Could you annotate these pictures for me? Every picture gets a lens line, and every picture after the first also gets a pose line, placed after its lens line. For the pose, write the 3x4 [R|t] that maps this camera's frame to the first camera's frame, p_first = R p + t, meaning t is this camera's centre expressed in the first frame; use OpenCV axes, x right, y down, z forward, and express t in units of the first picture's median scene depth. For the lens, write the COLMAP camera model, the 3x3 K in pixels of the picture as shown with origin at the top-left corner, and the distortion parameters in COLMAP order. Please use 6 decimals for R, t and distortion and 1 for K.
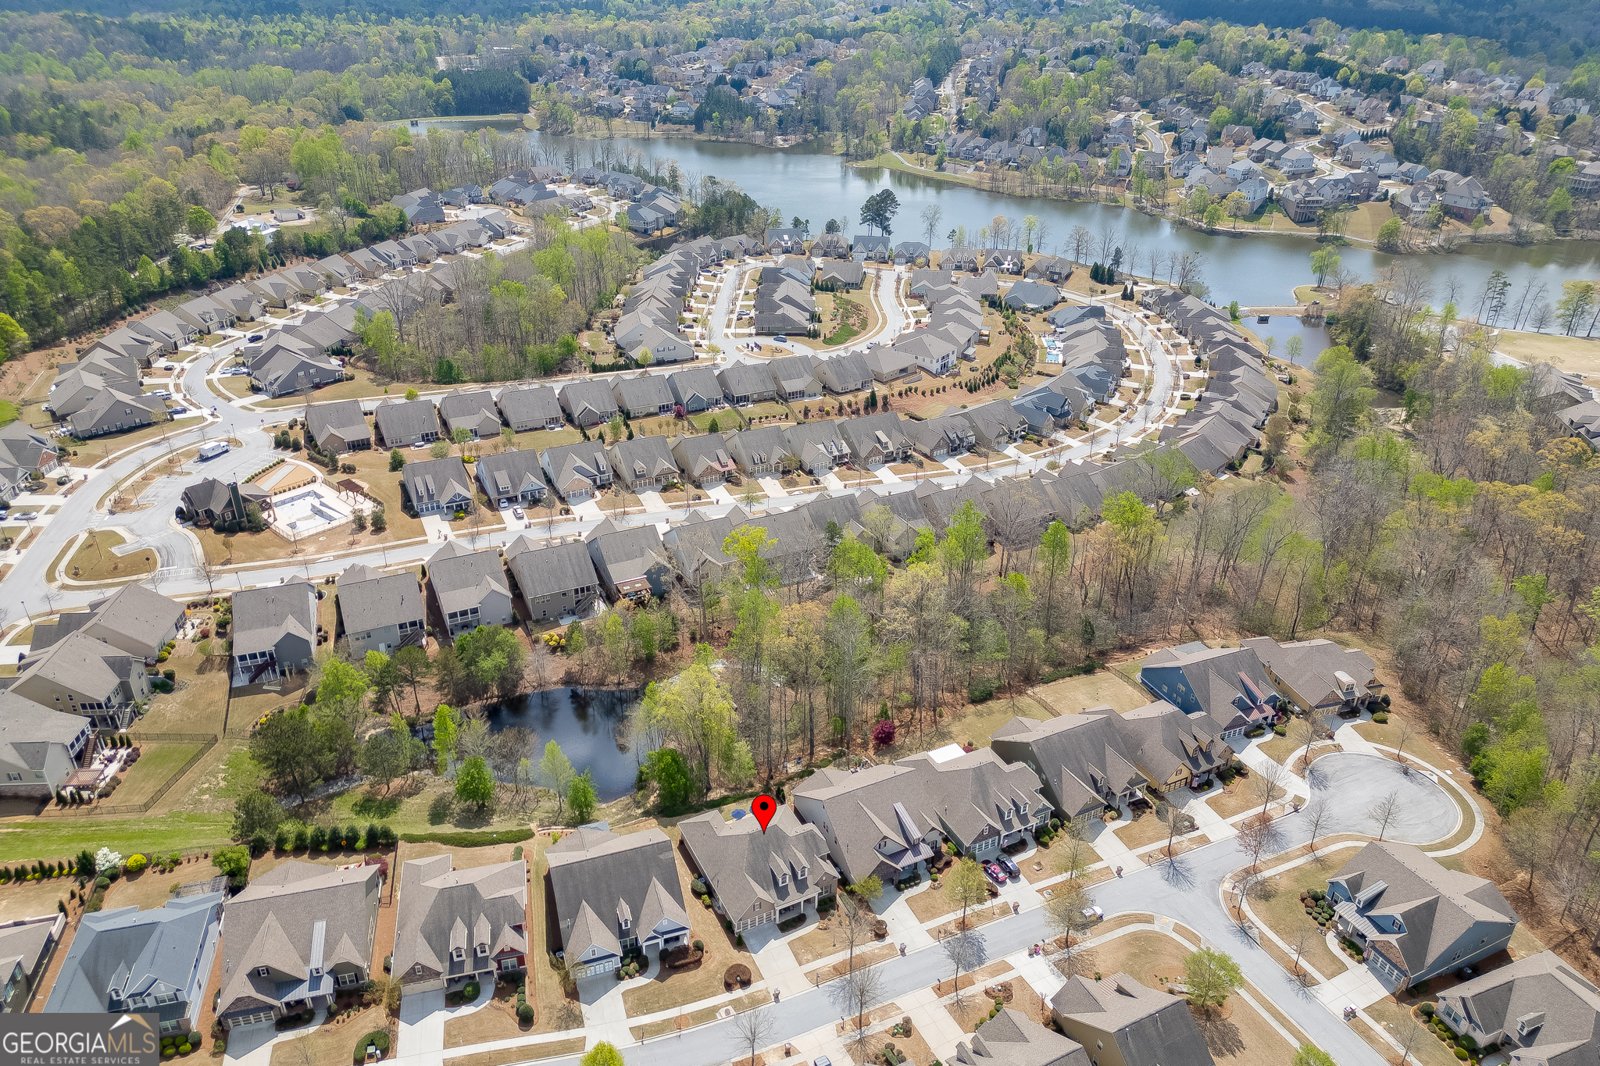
lens RADIAL K [[1111.0, 0, 799.4], [0, 1111.0, 549.8], [0, 0, 1]] dist [0.097821, -0.091373]
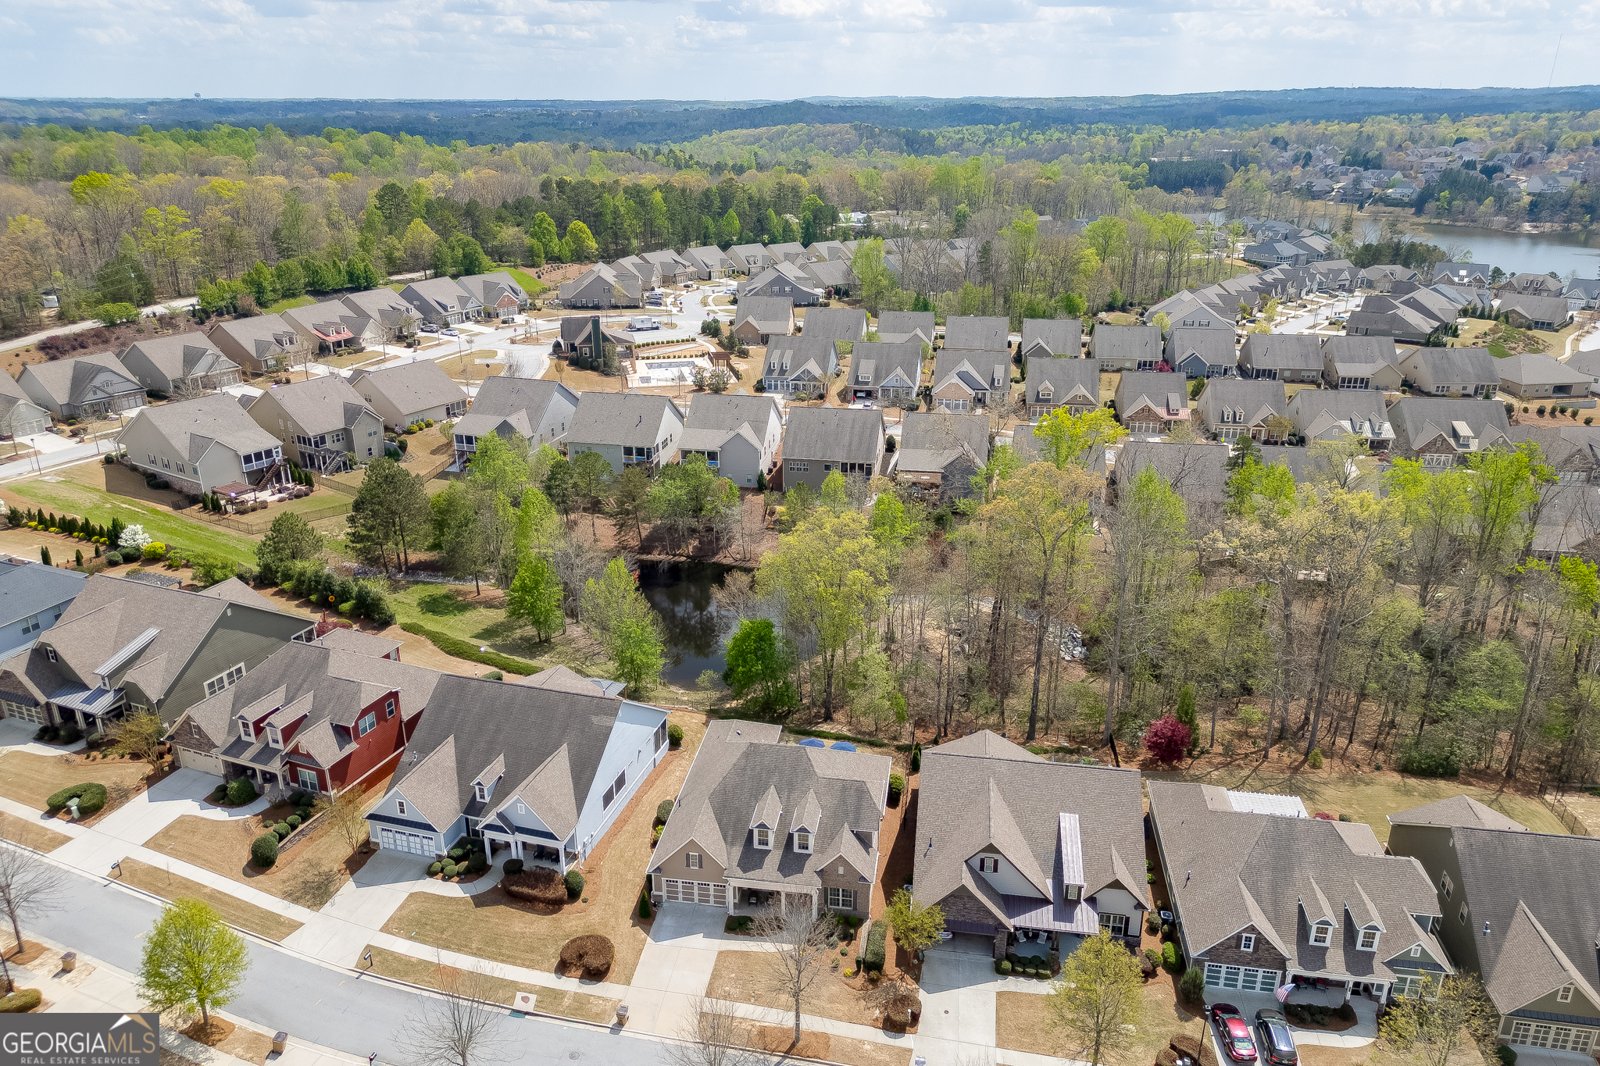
lens RADIAL K [[1111.0, 0, 799.4], [0, 1111.0, 549.8], [0, 0, 1]] dist [0.097821, -0.091373]
pose [[0.815099, 0.205055, -0.541817, 0.156672], [-0.272218, 0.961147, -0.045767, 0.113908], [0.511381, 0.184797, 0.839249, 0.336473]]
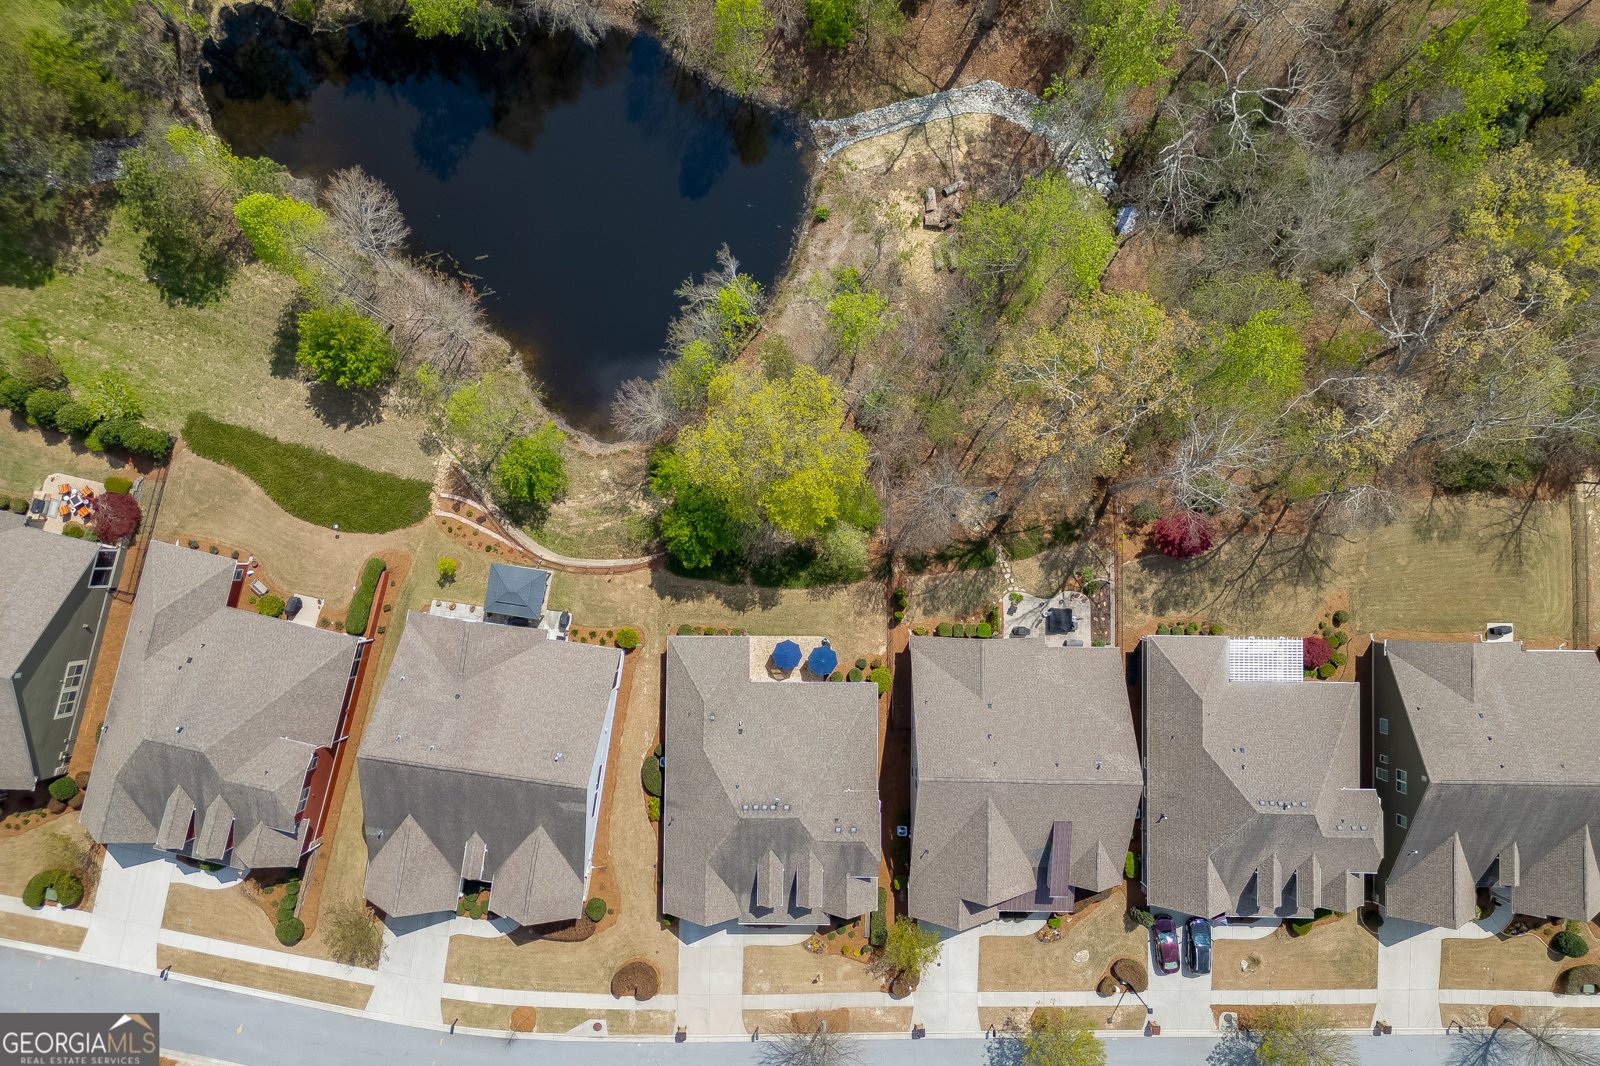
lens RADIAL K [[1111.0, 0, 799.4], [0, 1111.0, 549.8], [0, 0, 1]] dist [0.097821, -0.091373]
pose [[0.888074, 0.459562, -0.011259, -0.044902], [-0.215275, 0.437398, 0.873121, -0.158923], [0.406178, -0.772972, 0.487374, 0.536019]]
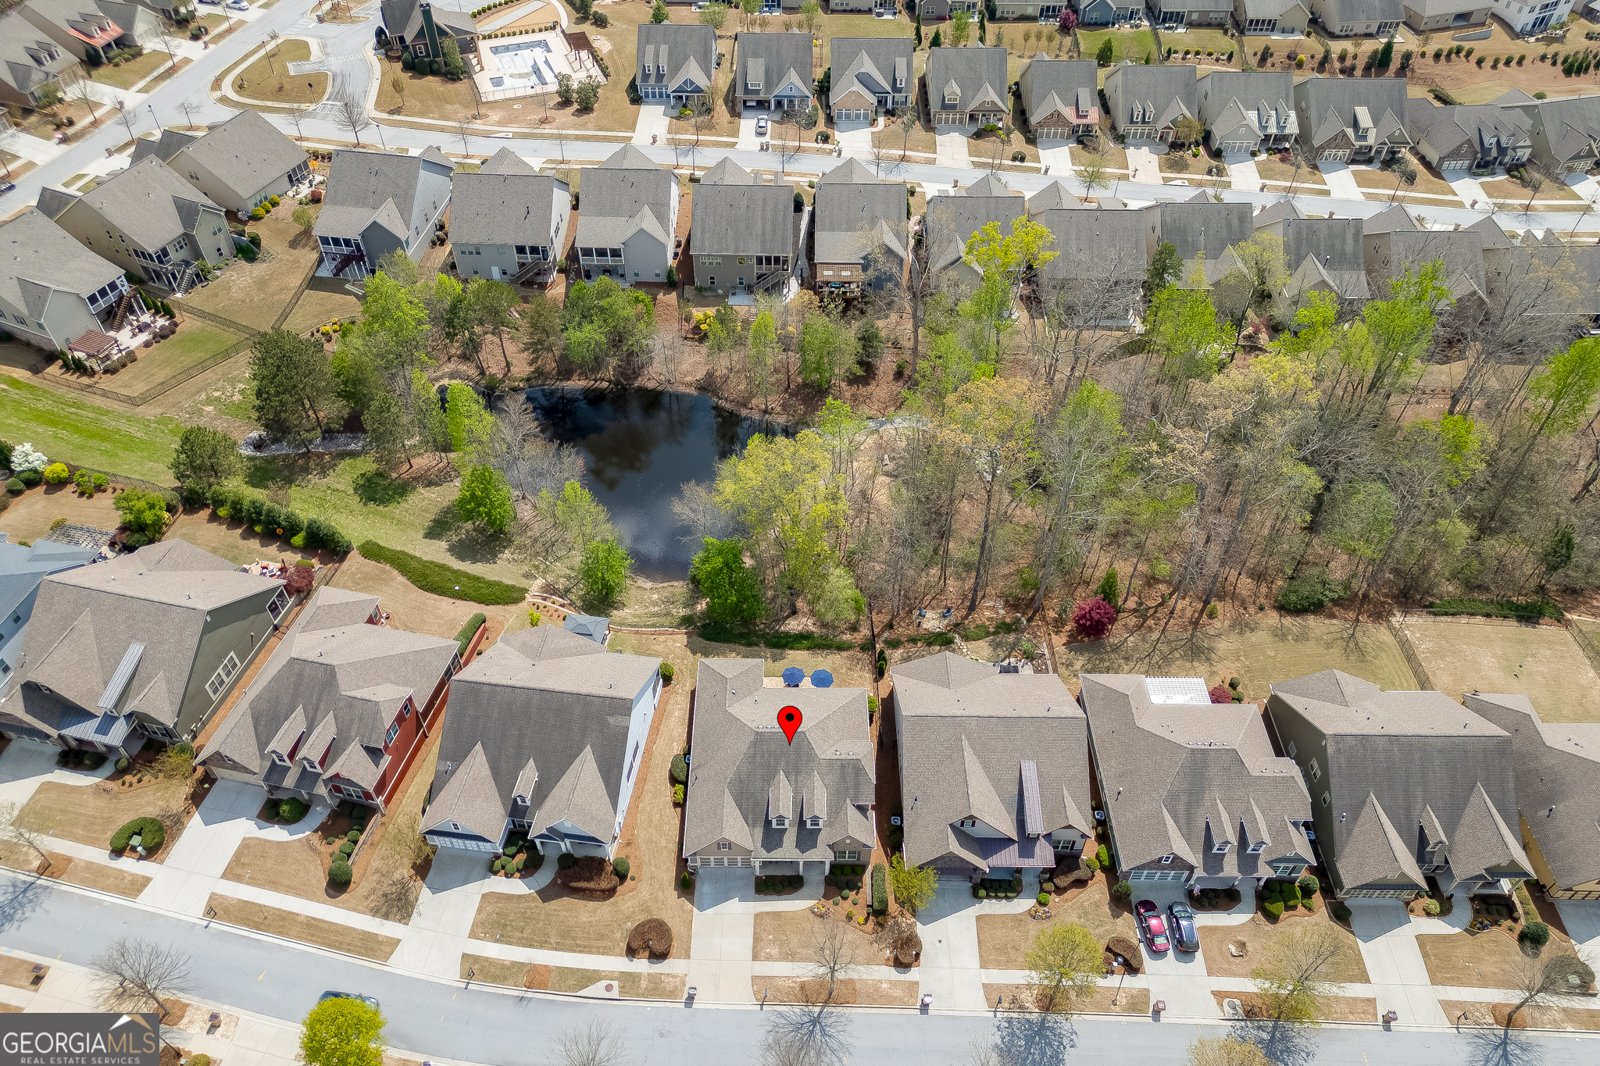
lens RADIAL K [[1106.9, 0, 799.0], [0, 1106.9, 572.9], [0, 0, 1]] dist [0.095260, -0.086548]
pose [[0.893071, 0.328534, -0.307392, 0.085155], [-0.214987, 0.911787, 0.349892, -0.028685], [0.395228, -0.246393, 0.884921, 0.305432]]
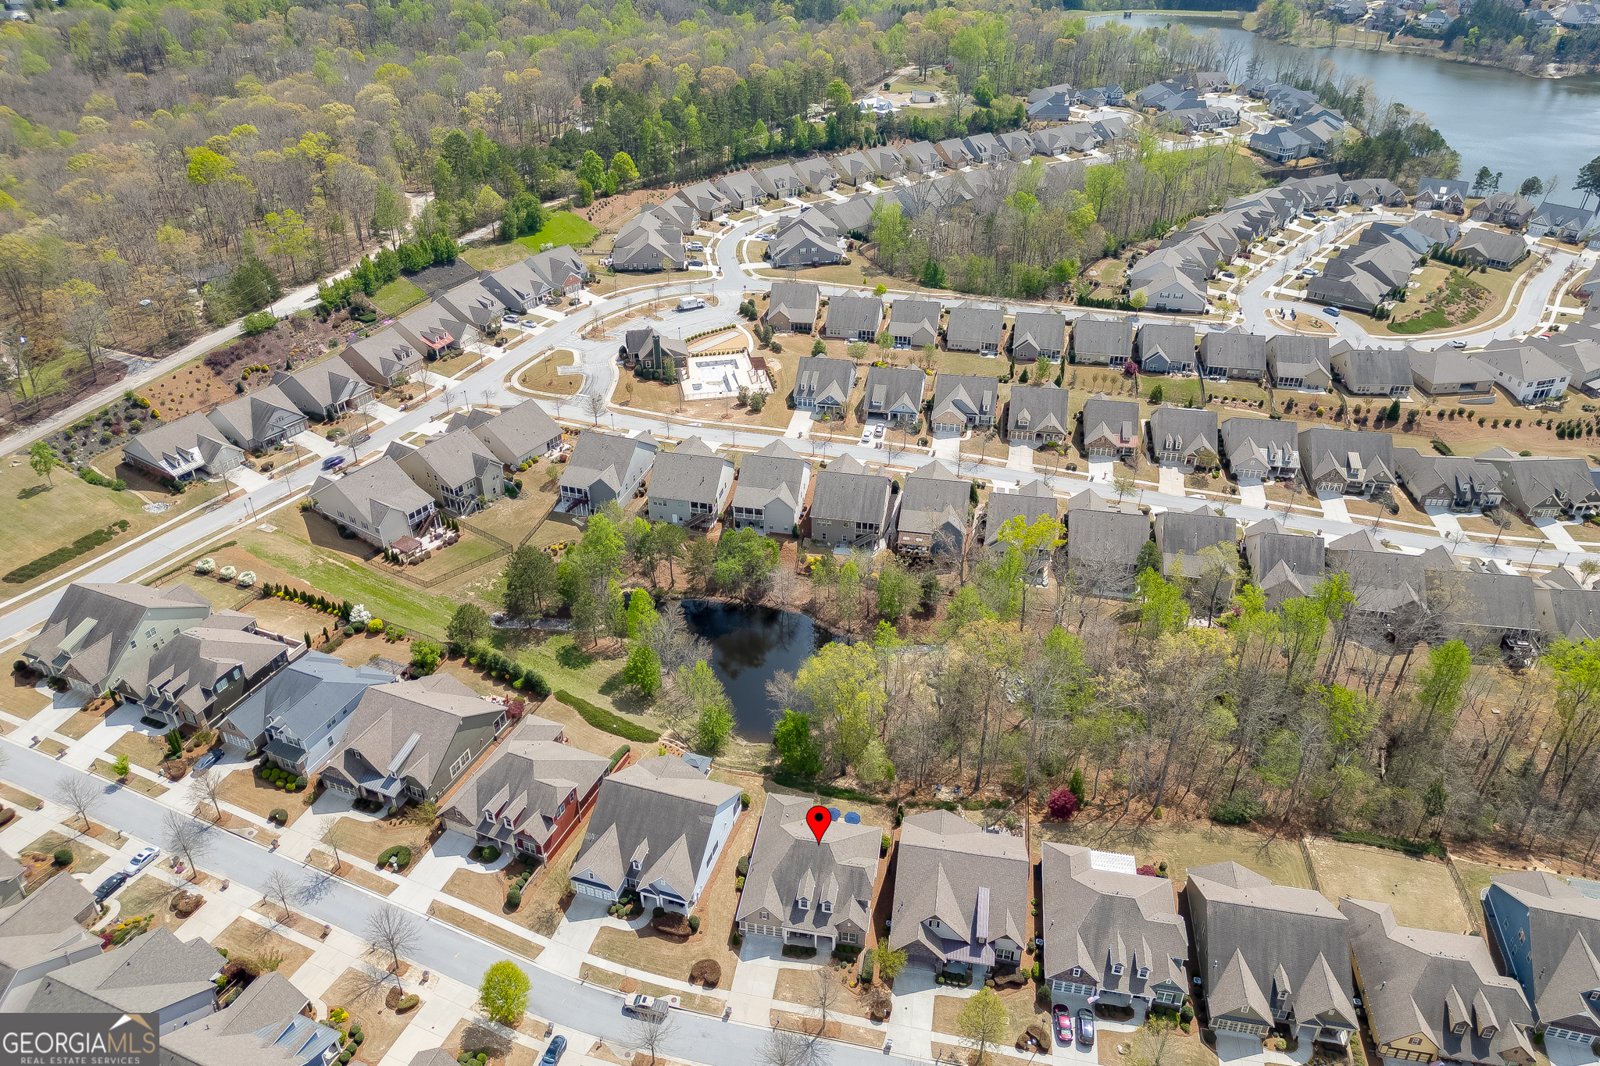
lens RADIAL K [[1104.1, 0, 800.0], [0, 1104.1, 533.0], [0, 0, 1]] dist [0.093510, -0.086254]
pose [[0.804728, 0.317530, -0.501585, 0.207278], [-0.281386, 0.948005, 0.148691, -0.072792], [0.522719, 0.021483, 0.852234, 0.142423]]
